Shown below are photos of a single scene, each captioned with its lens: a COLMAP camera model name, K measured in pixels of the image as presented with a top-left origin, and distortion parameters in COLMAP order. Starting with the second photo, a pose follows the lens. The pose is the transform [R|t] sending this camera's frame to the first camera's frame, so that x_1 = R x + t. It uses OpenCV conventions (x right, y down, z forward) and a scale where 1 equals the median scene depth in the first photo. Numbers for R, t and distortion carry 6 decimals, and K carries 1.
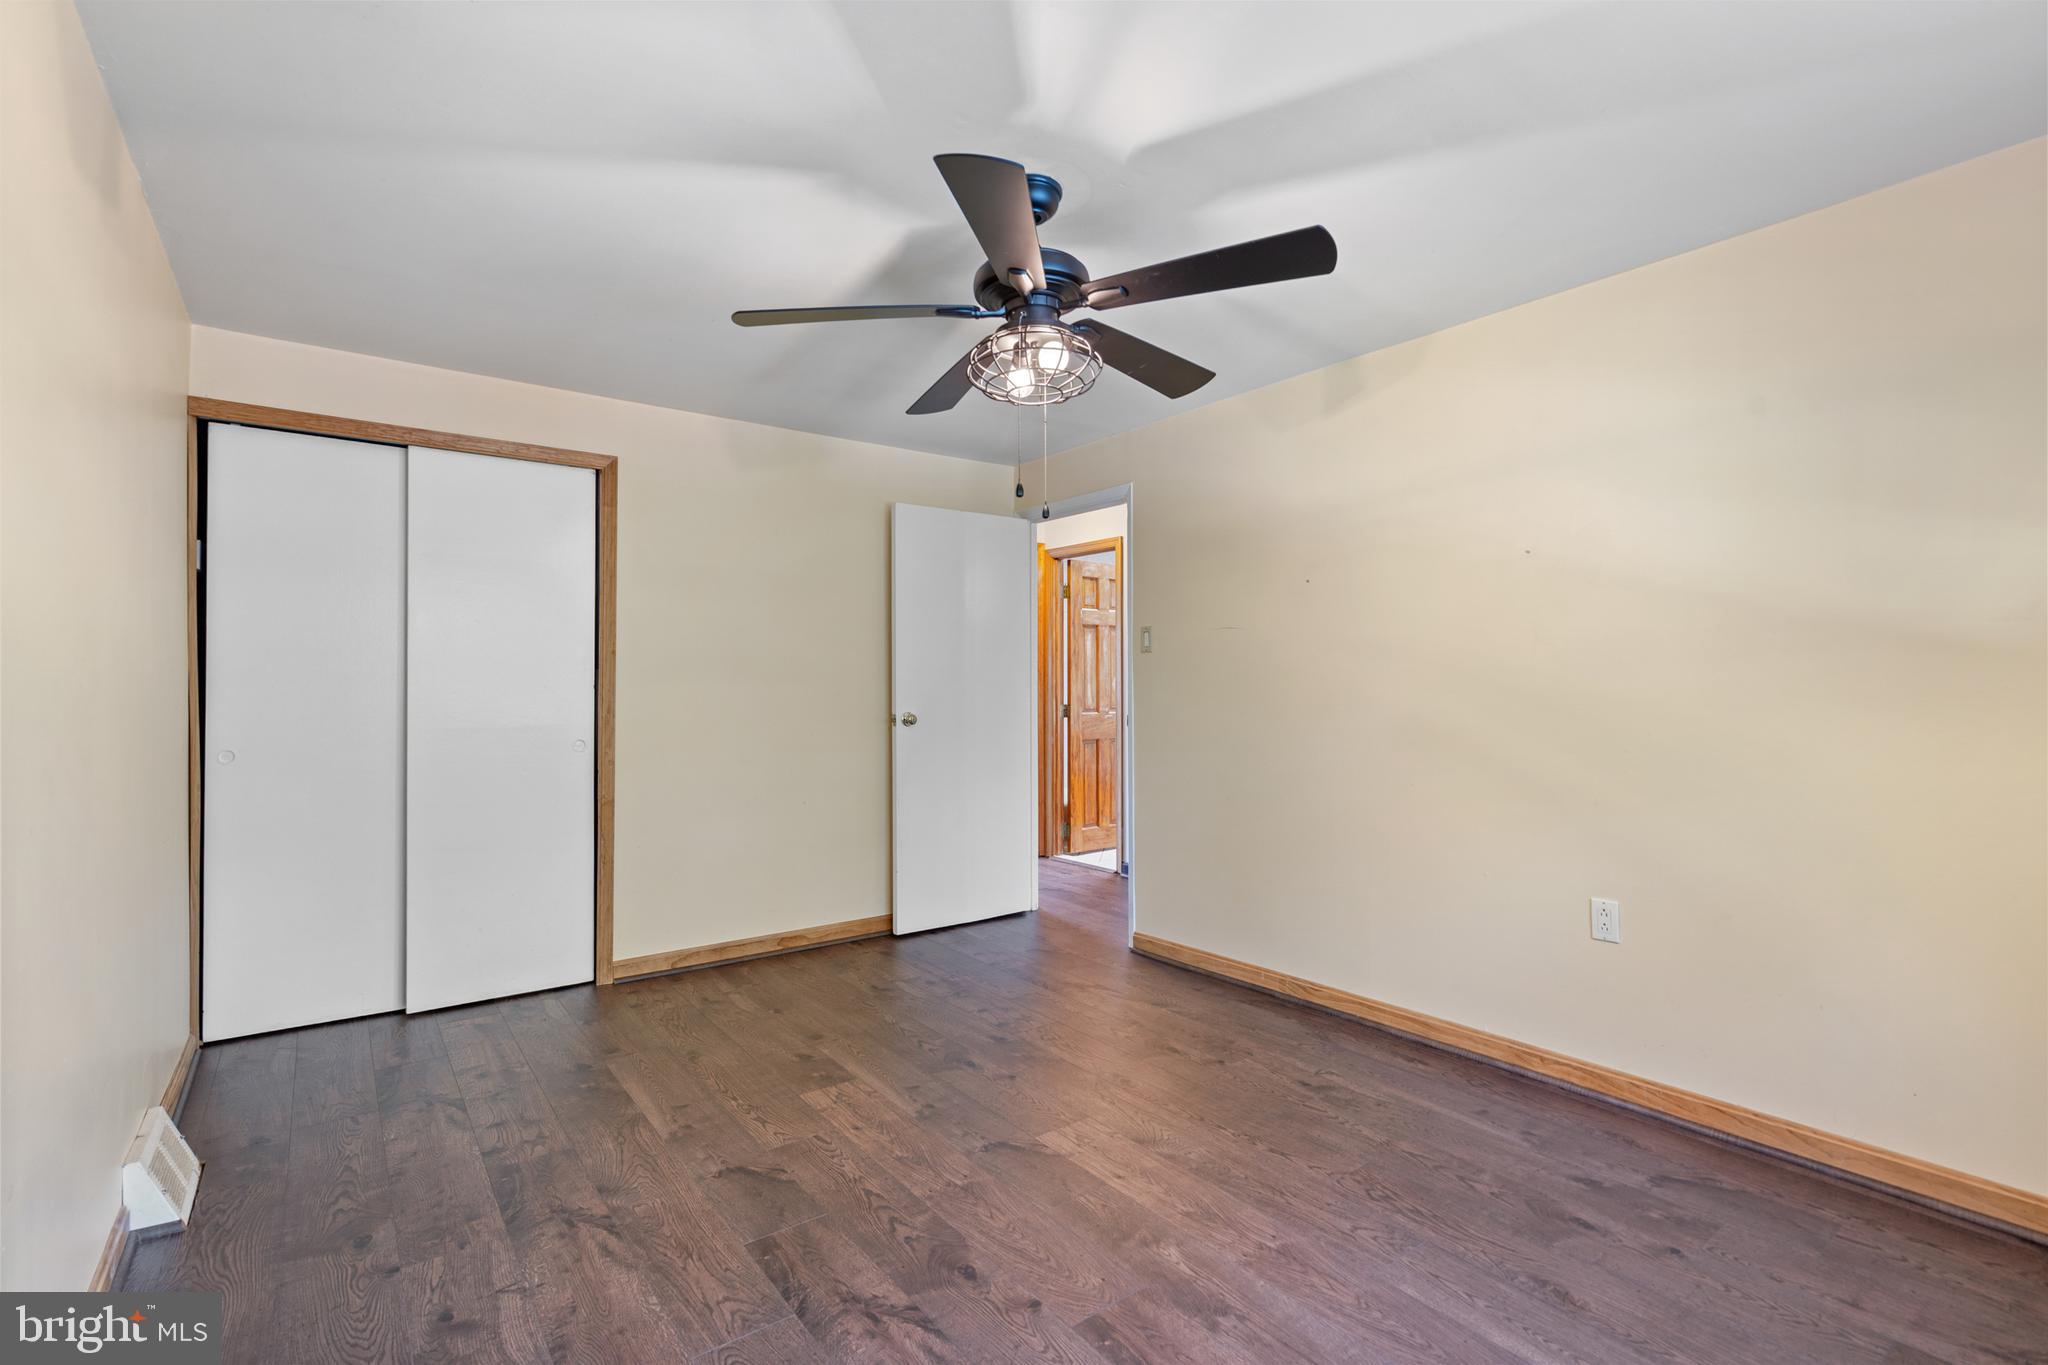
lens RADIAL K [[933.4, 0, 1023.0], [0, 933.4, 679.6], [0, 0, 1]] dist [-0.001076, 0.001195]
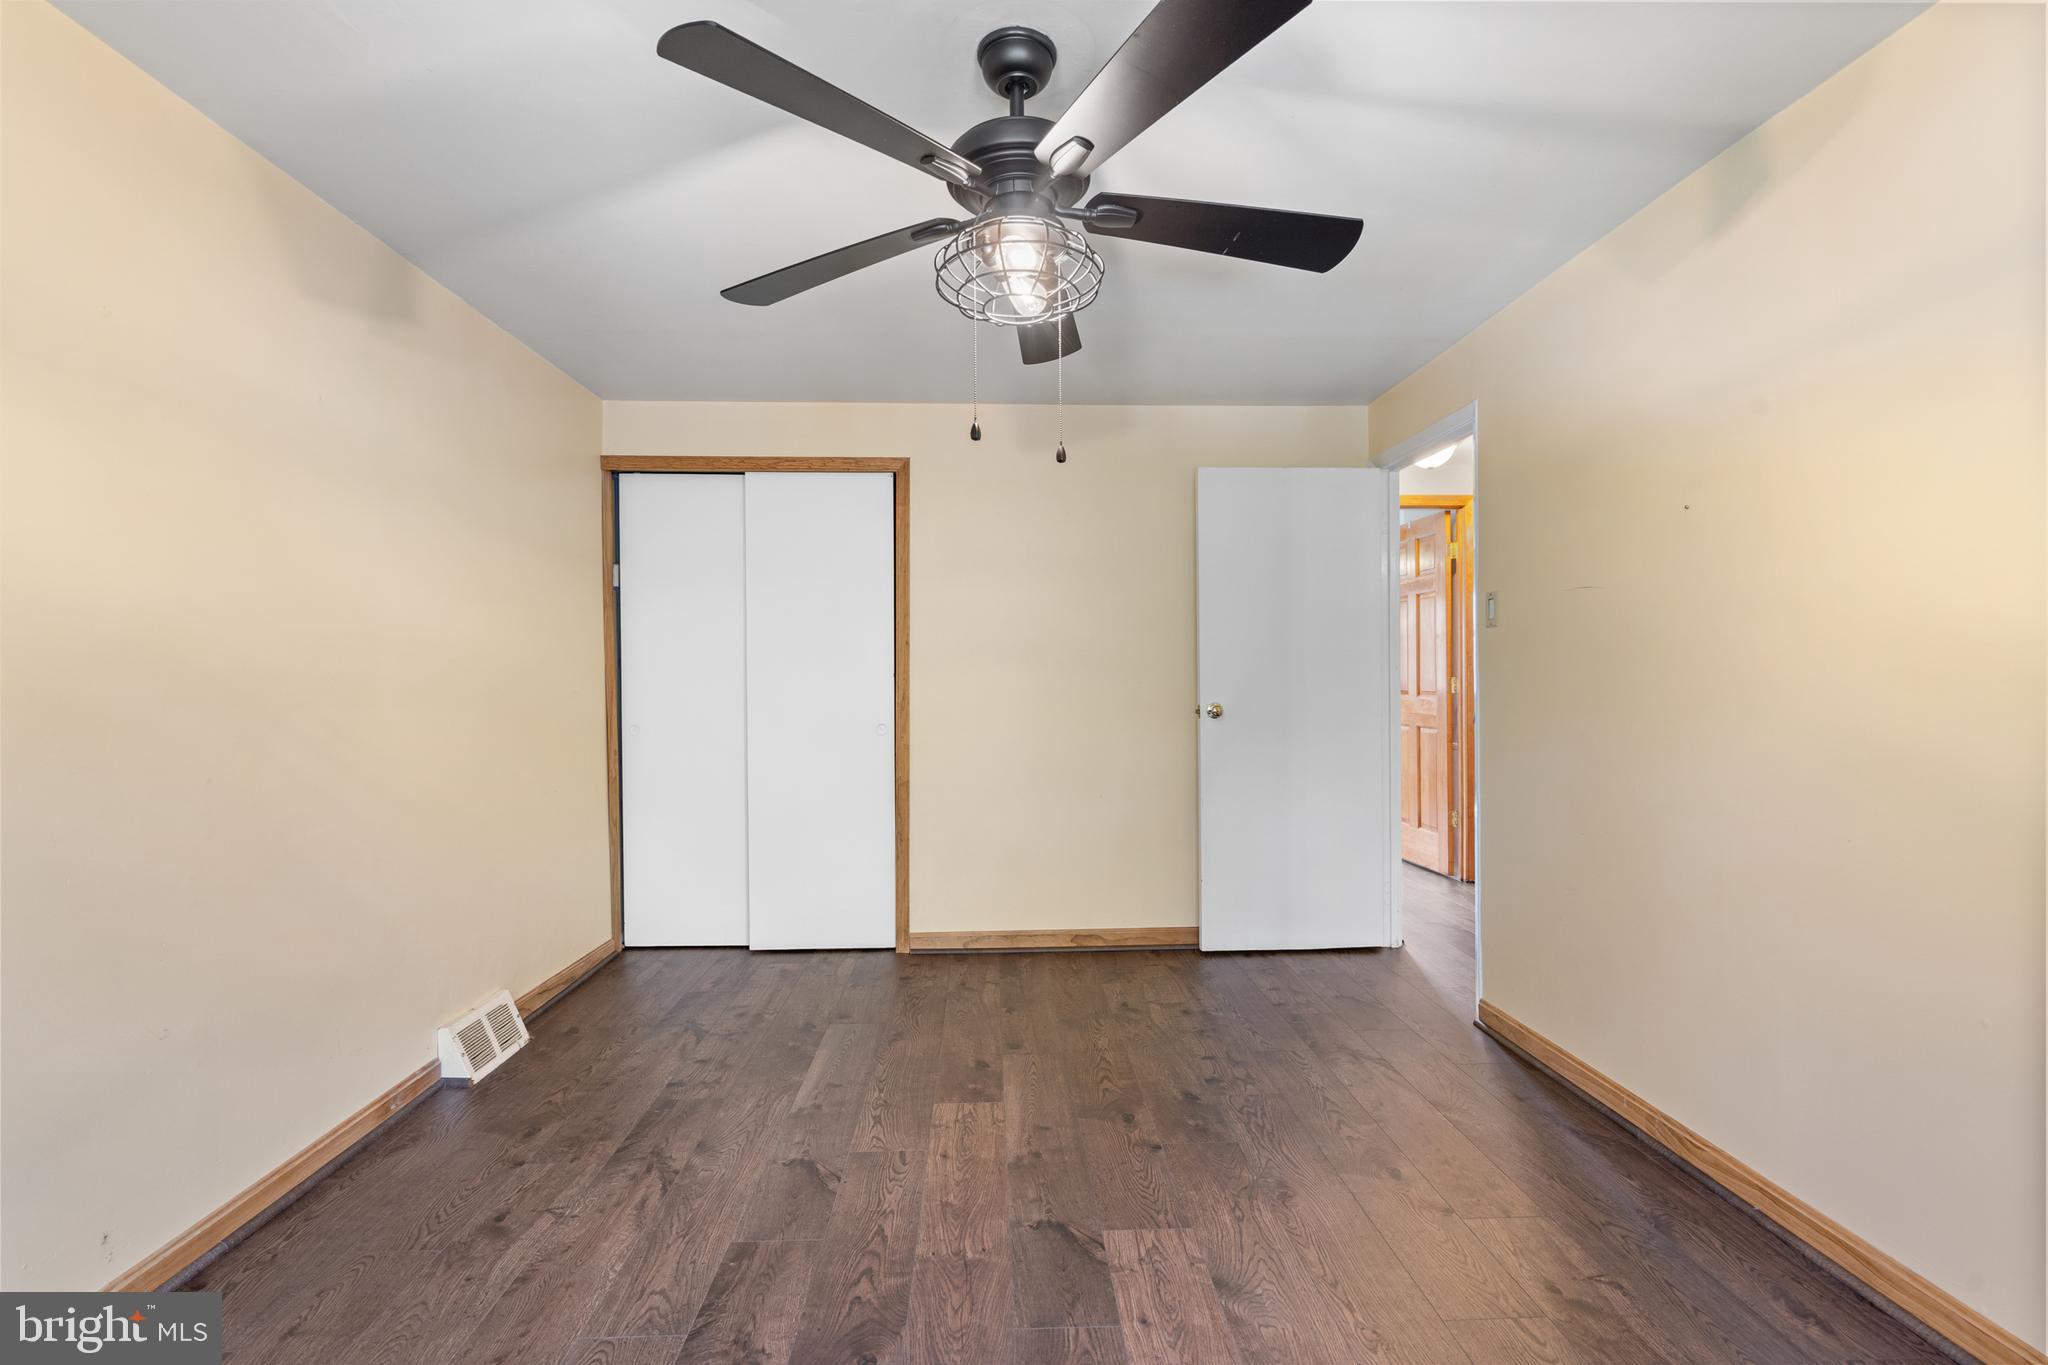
lens RADIAL K [[932.6, 0, 1024.0], [0, 932.6, 680.3], [0, 0, 1]] dist [-0.001121, 0.000943]
pose [[0.823902, 0.000268, -0.566732, 0.364524], [0.007657, 0.999903, 0.011604, 0.002893], [0.566681, -0.013900, 0.823820, 0.266075]]
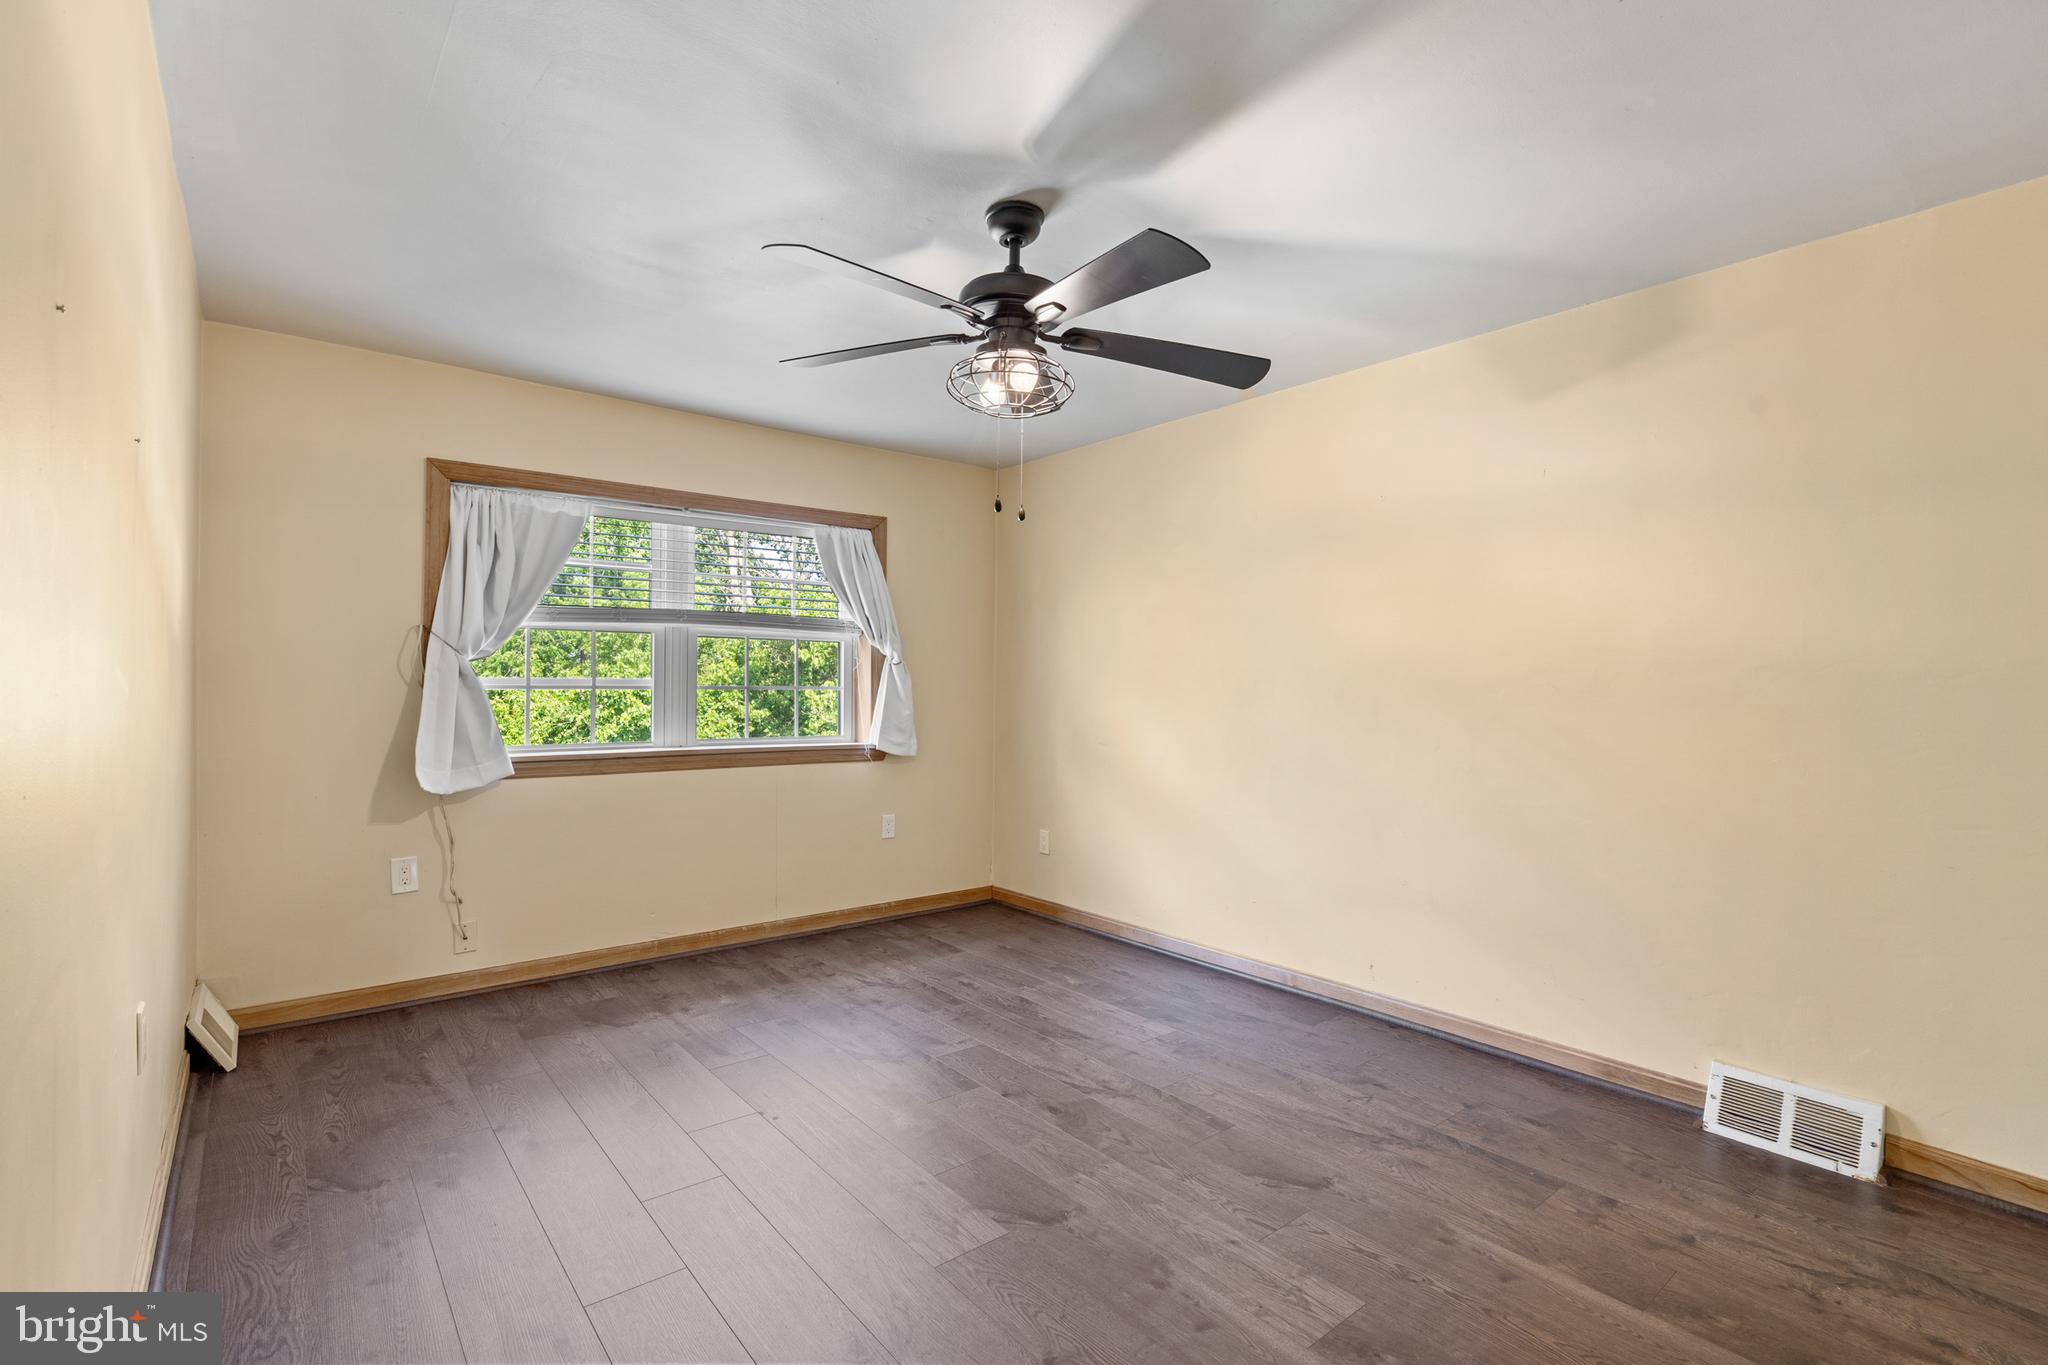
lens RADIAL K [[930.0, 0, 1024.4], [0, 930.0, 680.5], [0, 0, 1]] dist [-0.000788, 0.001272]
pose [[-0.999120, -0.002919, -0.041839, 0.029871], [-0.002480, 0.999941, -0.010548, 0.011265], [0.041867, -0.010435, -0.999069, 1.606800]]
